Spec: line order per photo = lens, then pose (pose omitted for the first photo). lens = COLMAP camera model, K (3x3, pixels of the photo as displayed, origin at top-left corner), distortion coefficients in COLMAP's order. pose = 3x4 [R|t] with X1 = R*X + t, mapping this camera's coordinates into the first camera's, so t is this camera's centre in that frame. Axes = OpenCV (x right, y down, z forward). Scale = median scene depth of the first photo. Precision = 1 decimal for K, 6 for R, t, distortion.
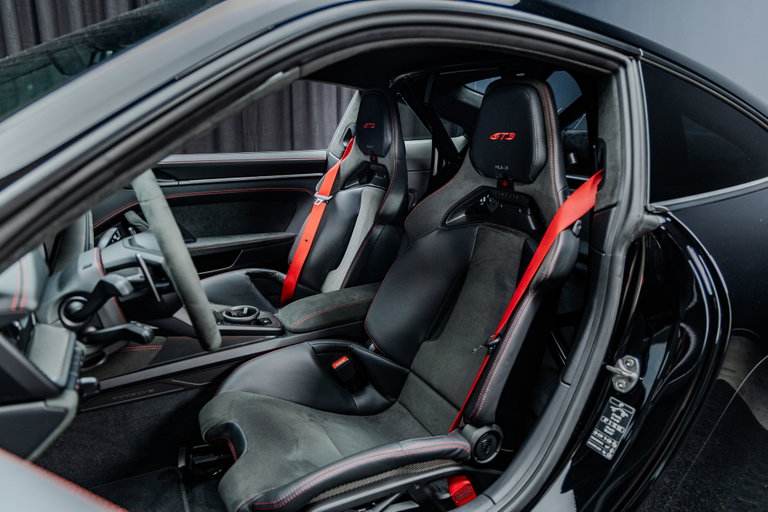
lens RADIAL K [[527.4, 0, 384.9], [0, 527.4, 258.8], [0, 0, 1]] dist [0.008202, 0.004123]
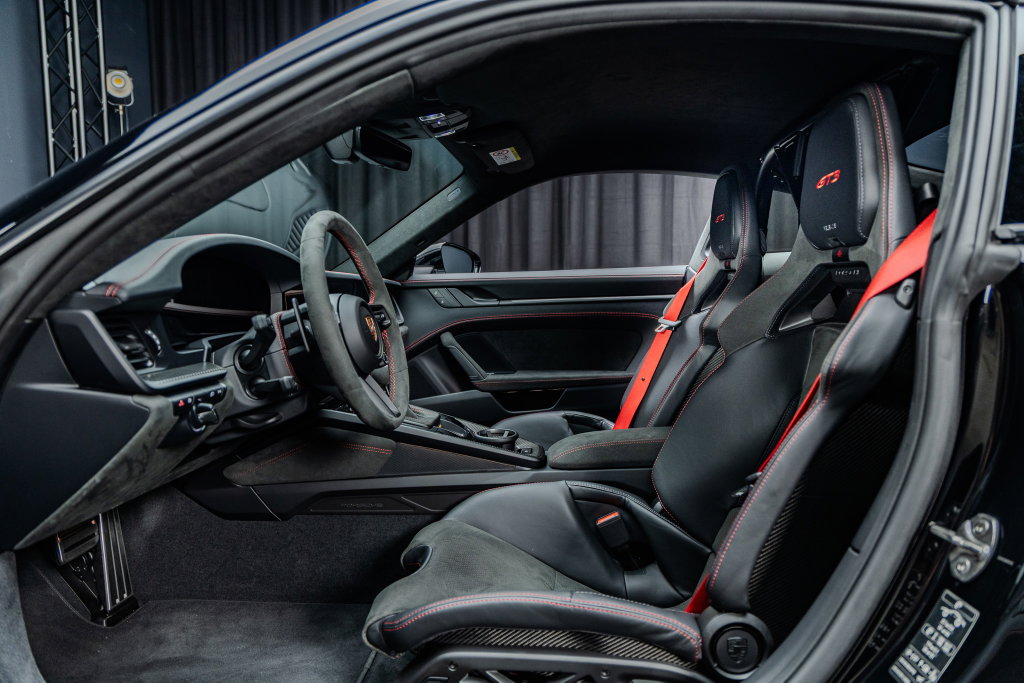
lens RADIAL K [[703.2, 0, 512.4], [0, 703.2, 343.5], [0, 0, 1]] dist [0.008202, 0.004123]
pose [[0.843075, 0.013343, -0.537631, 0.390587], [-0.117135, 0.980248, -0.159355, 0.162337], [0.524886, 0.197323, 0.827985, 0.118478]]
